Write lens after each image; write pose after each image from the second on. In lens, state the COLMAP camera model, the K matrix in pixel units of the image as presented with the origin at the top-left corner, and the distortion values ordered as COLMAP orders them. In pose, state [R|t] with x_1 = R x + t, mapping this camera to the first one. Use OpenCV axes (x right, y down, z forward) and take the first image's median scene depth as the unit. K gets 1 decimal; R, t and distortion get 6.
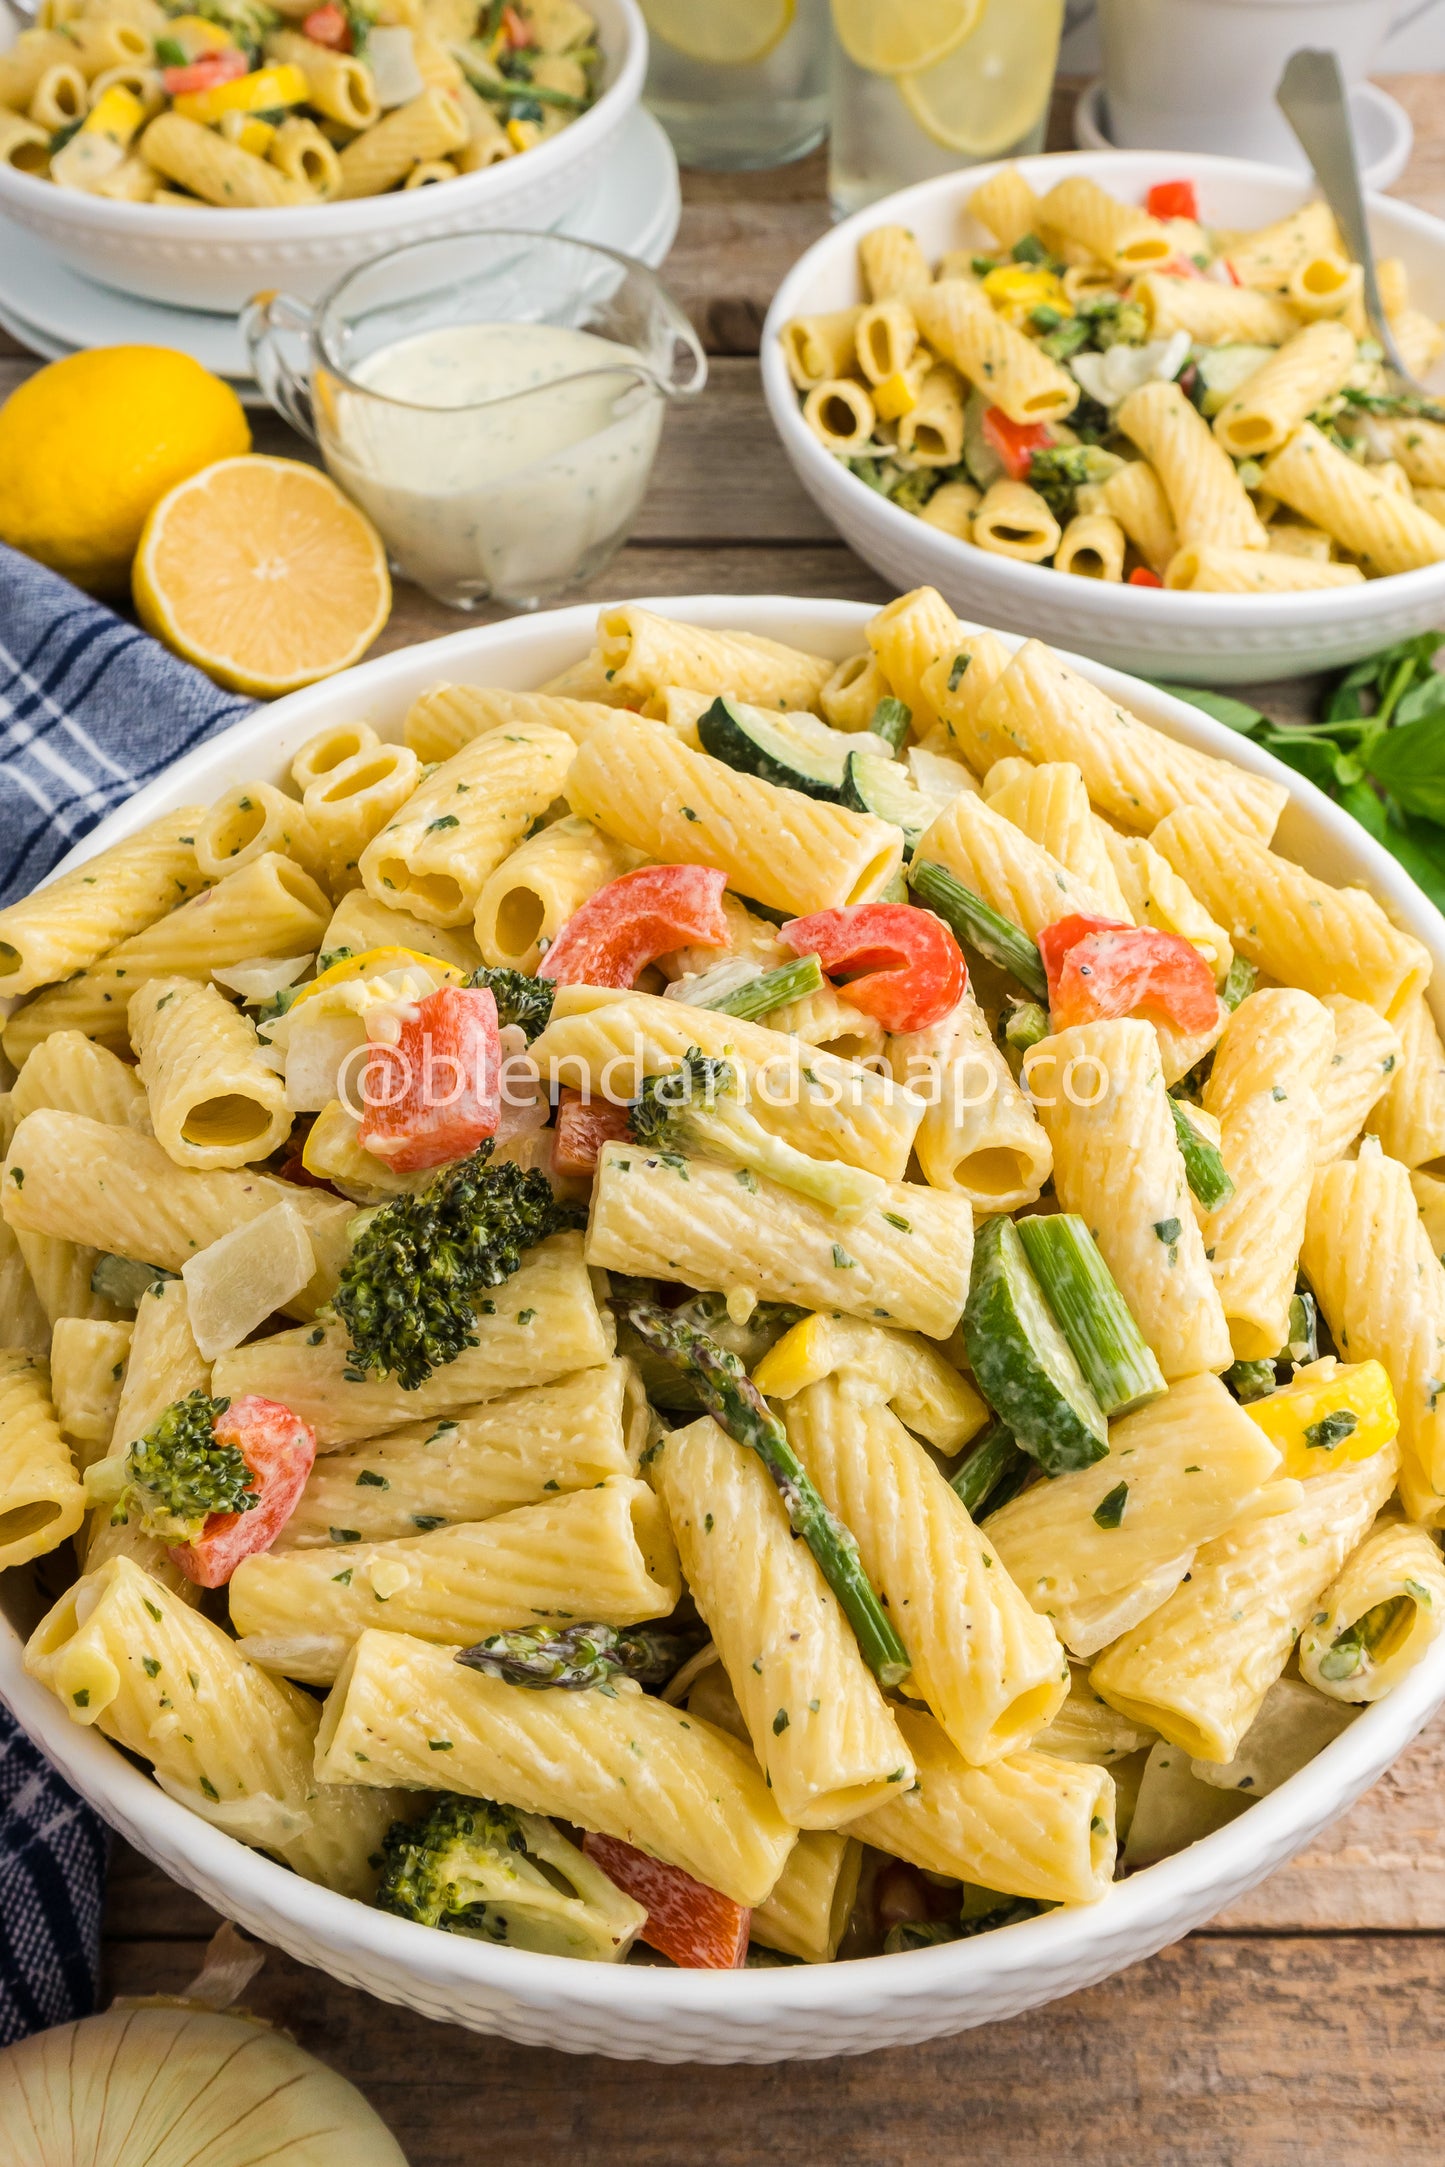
lens RADIAL K [[2130.7, 0, 724.0], [0, 2130.7, 1083.3], [0, 0, 1]] dist [-0.005470, 0.000000]
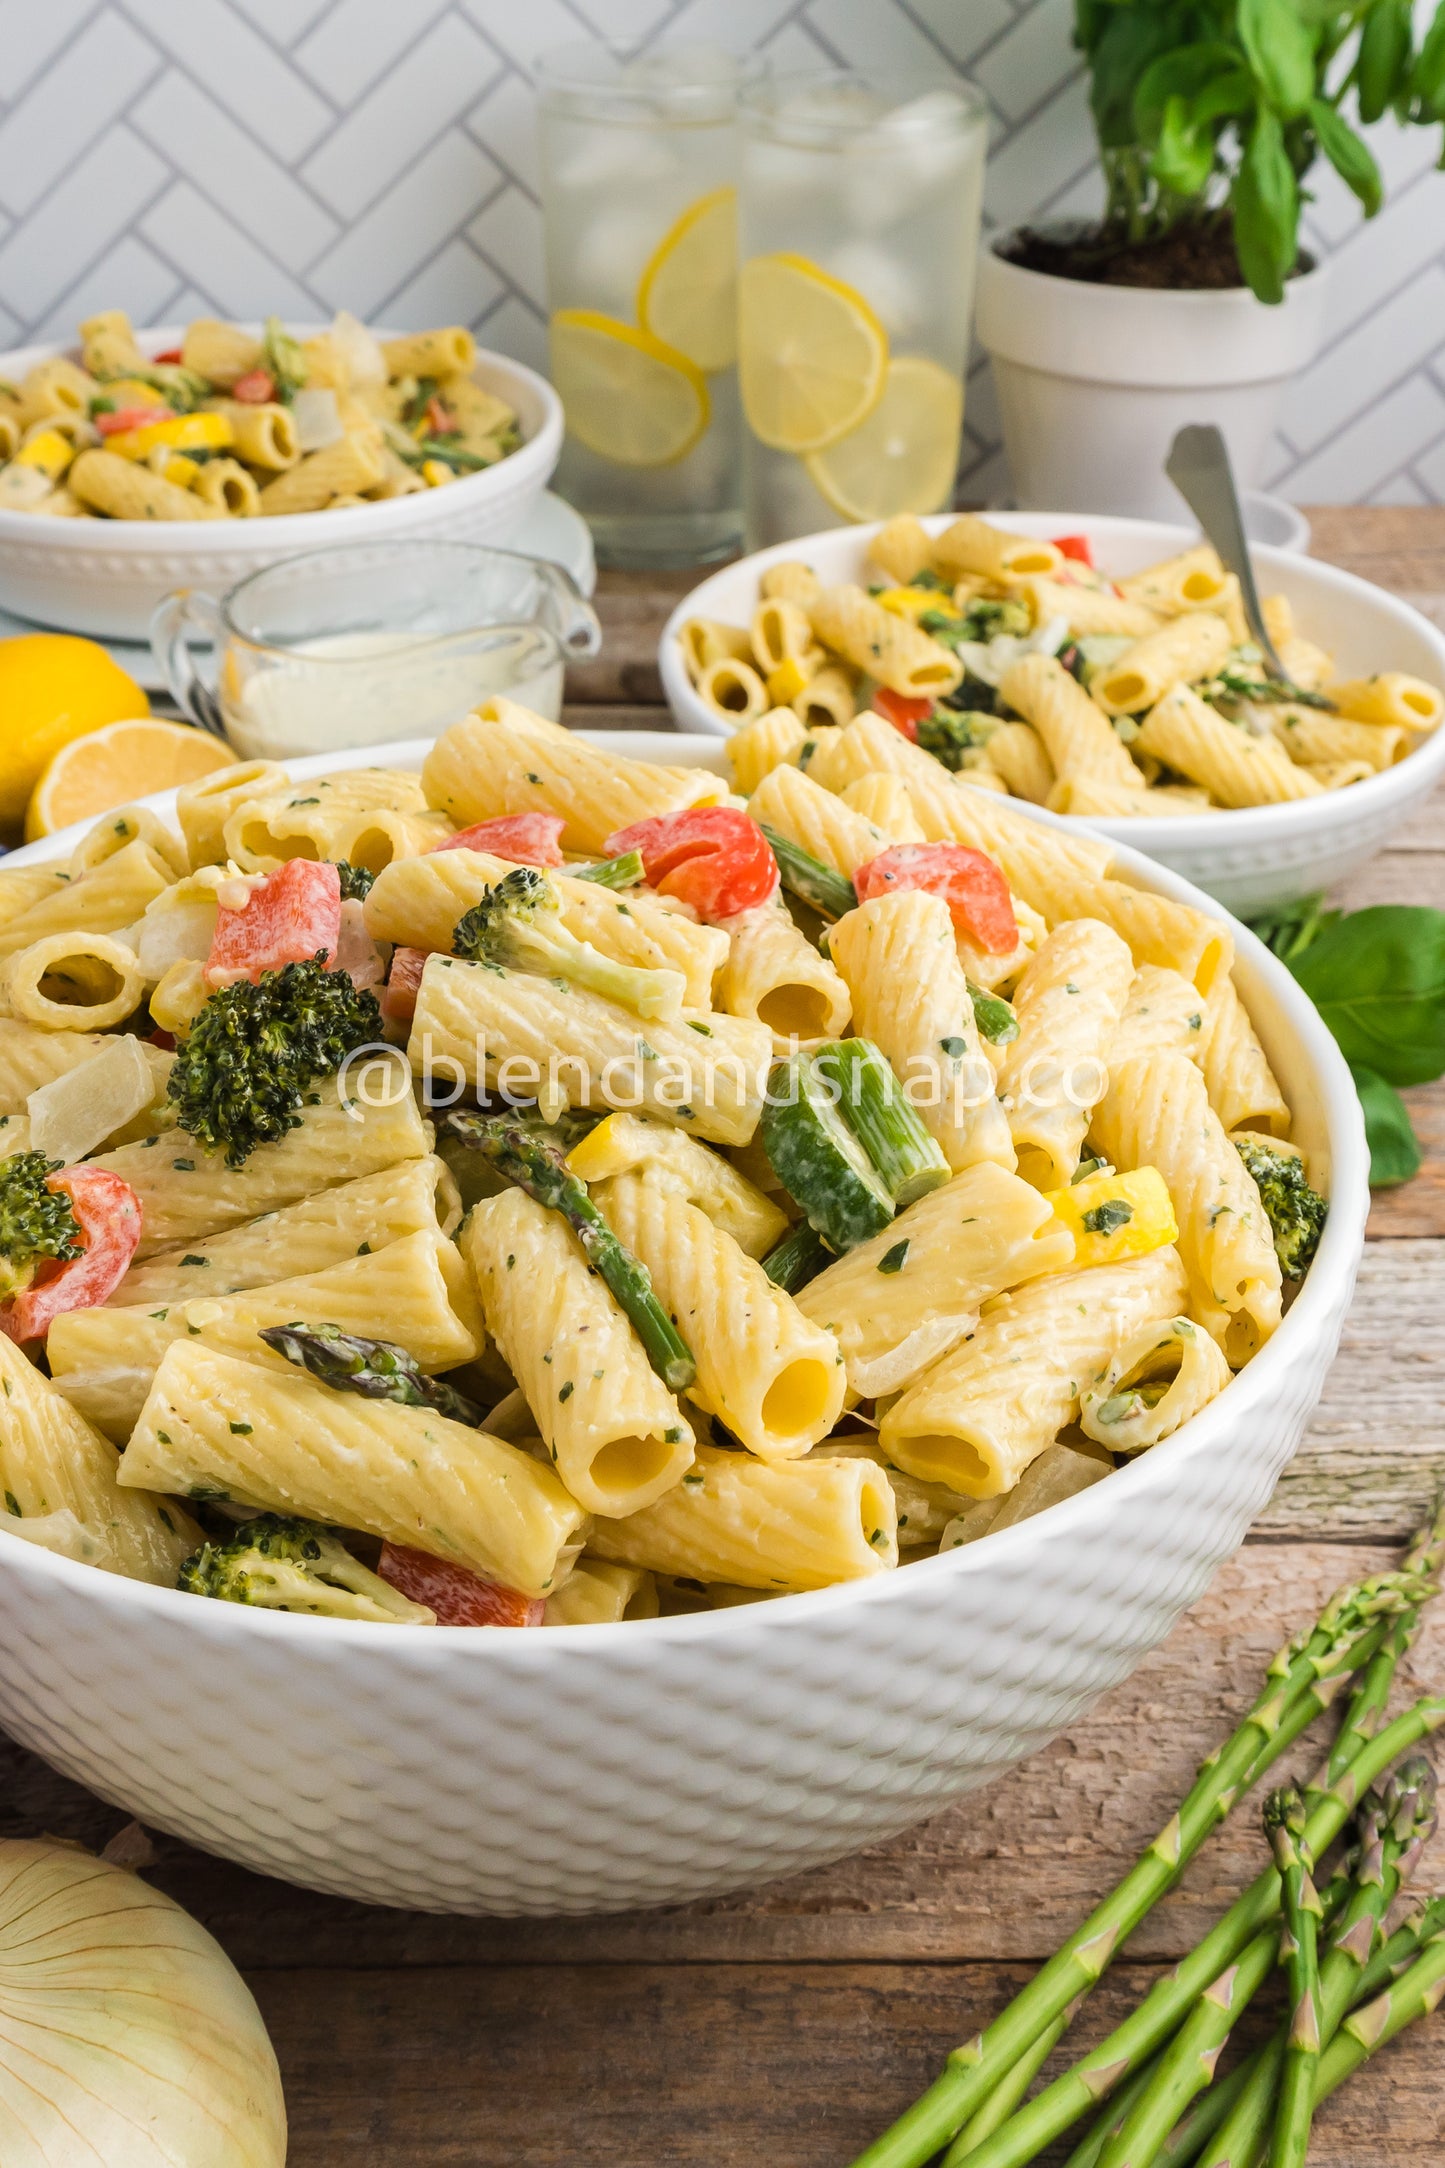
lens RADIAL K [[2479.2, 0, 720.9], [0, 2479.2, 1084.2], [0, 0, 1]] dist [-0.010303, 0.000000]
pose [[0.999851, 0.010877, 0.013368, 0.062366], [-0.006615, 0.958477, -0.285092, 0.369639], [-0.015913, 0.284962, 0.958407, -0.158355]]
